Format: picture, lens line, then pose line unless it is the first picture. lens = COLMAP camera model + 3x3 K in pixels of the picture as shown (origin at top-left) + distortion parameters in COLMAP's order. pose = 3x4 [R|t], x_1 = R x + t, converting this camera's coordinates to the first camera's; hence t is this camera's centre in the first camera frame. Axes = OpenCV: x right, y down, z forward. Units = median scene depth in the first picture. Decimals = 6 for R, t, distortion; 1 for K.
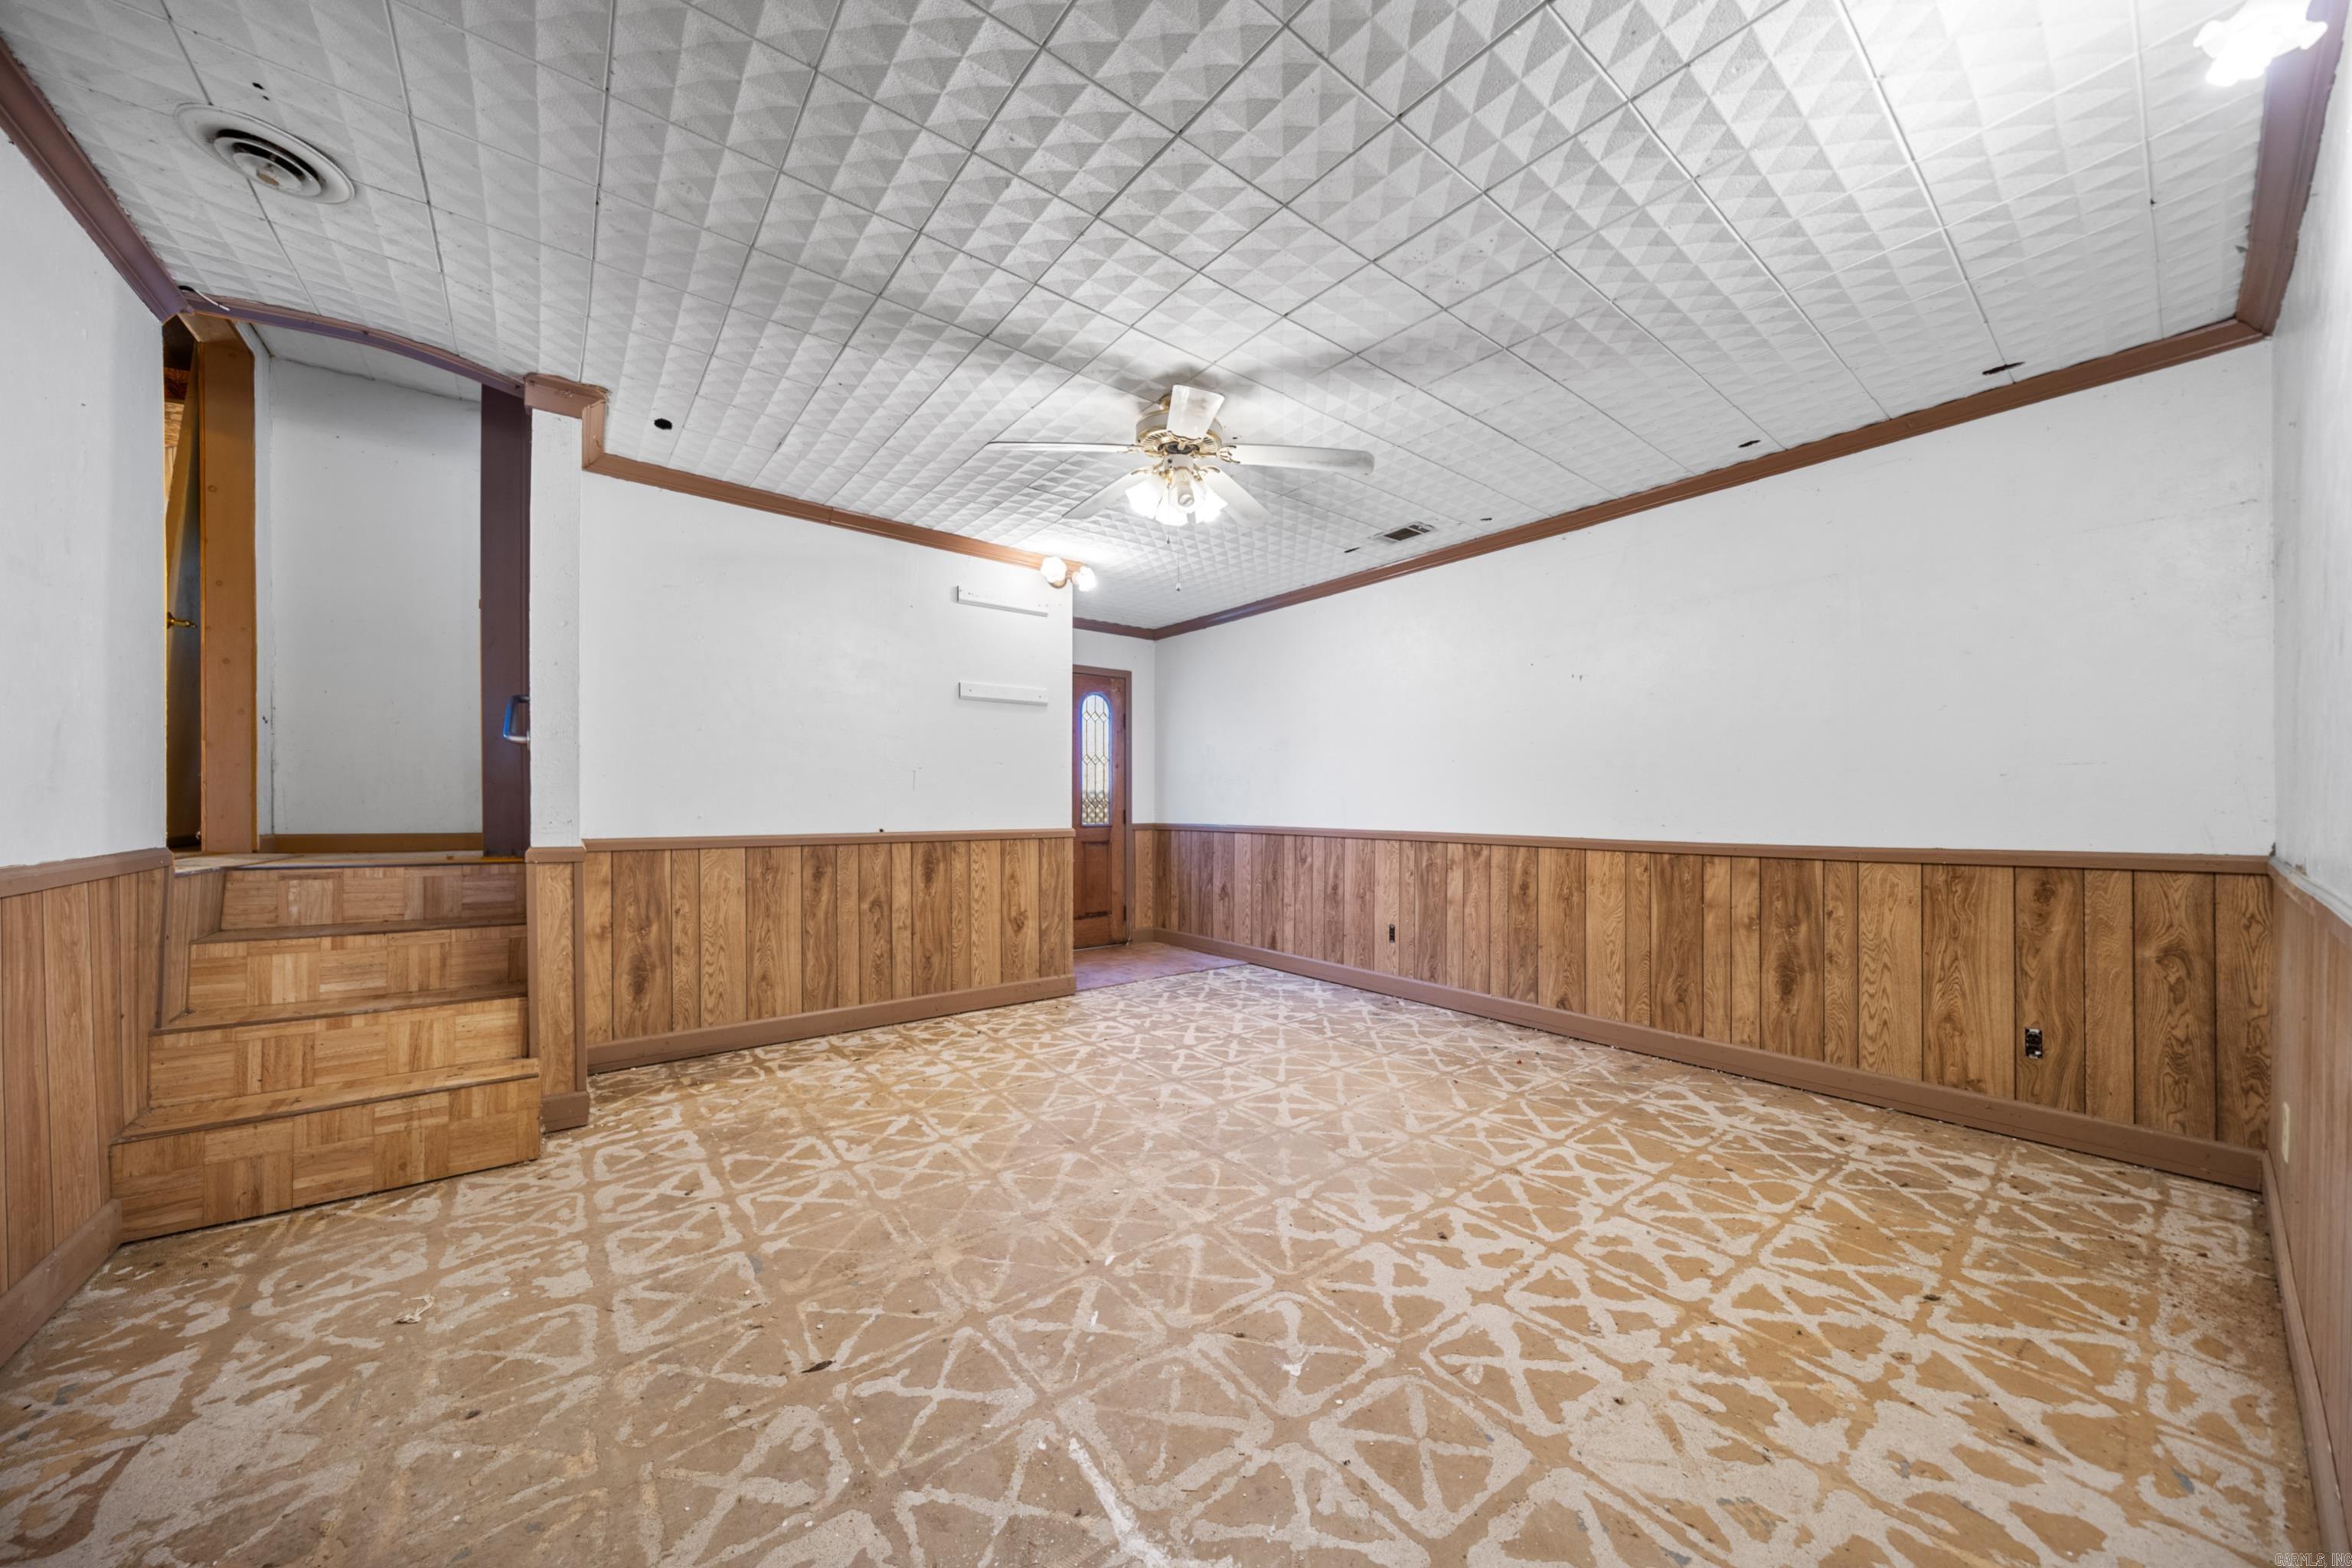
lens RADIAL K [[811.5, 0, 1178.9], [0, 811.5, 798.0], [0, 0, 1]] dist [-0.002603, -0.000327]
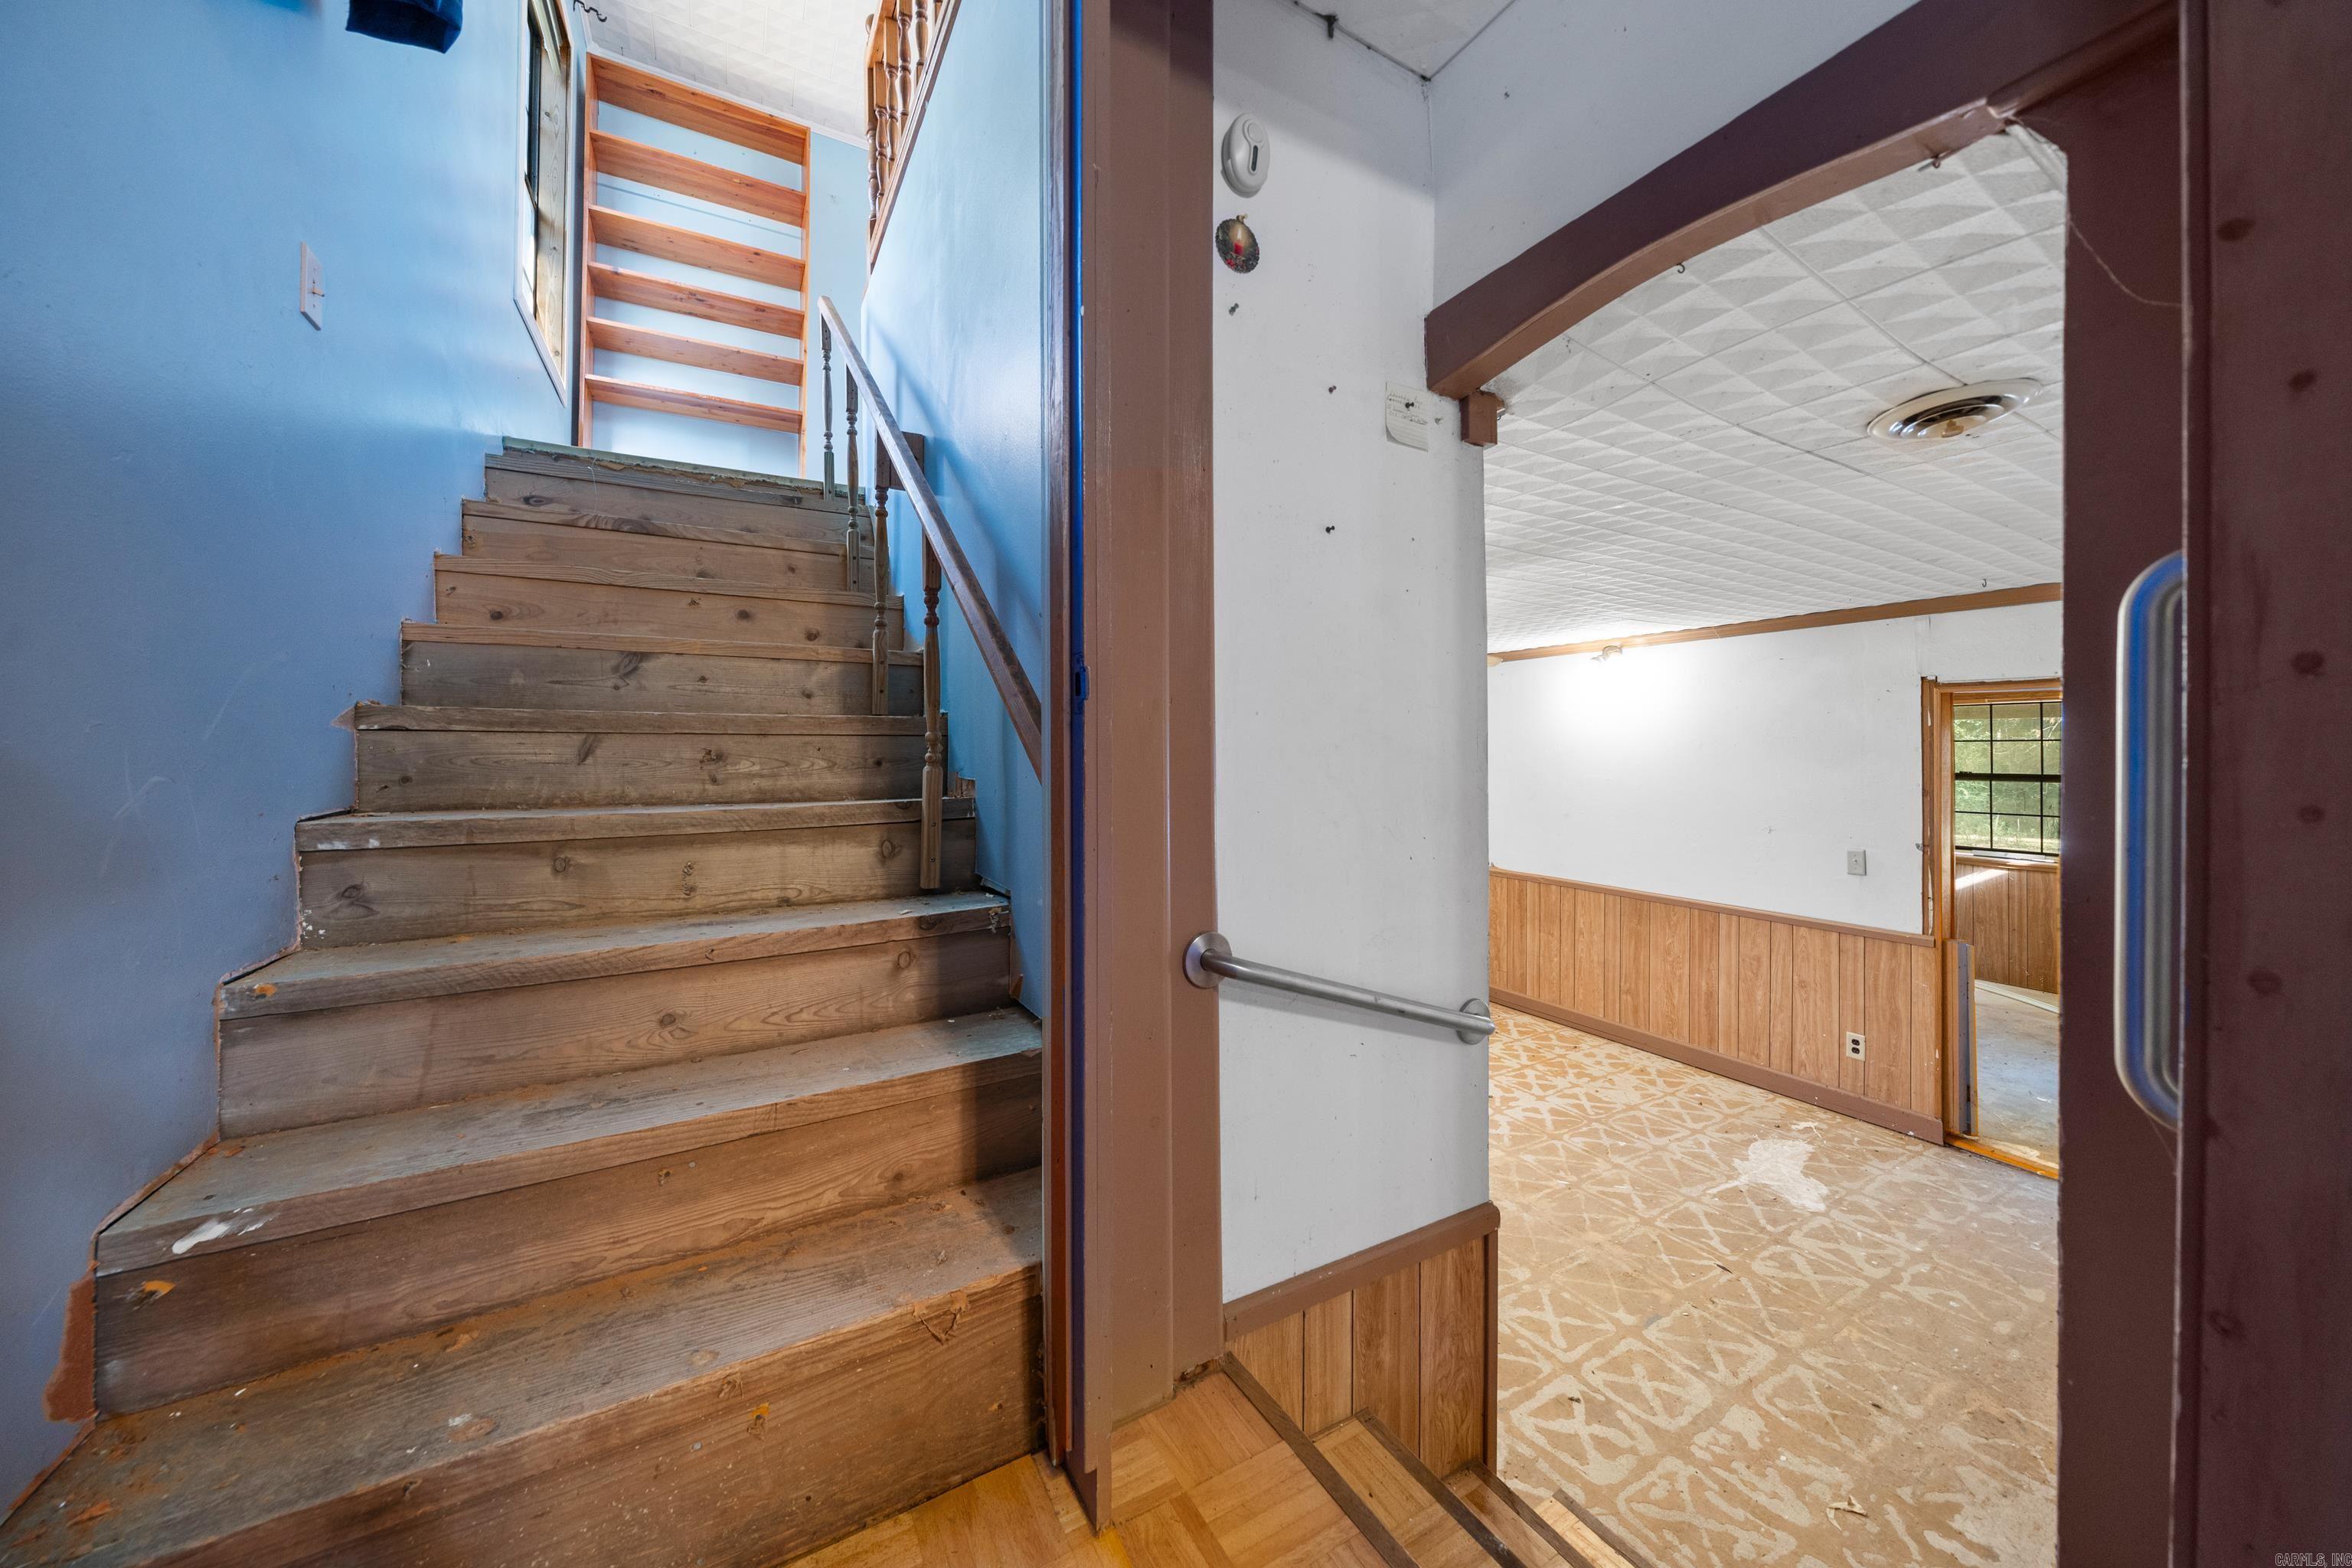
lens RADIAL K [[811.5, 0, 1172.2], [0, 811.5, 743.0], [0, 0, 1]] dist [-0.002603, -0.000327]
pose [[0.150433, 0.001126, 0.988620, -2.380902], [0.000269, 0.999999, -0.001180, -0.474545], [-0.988620, 0.000444, 0.150432, 1.903926]]
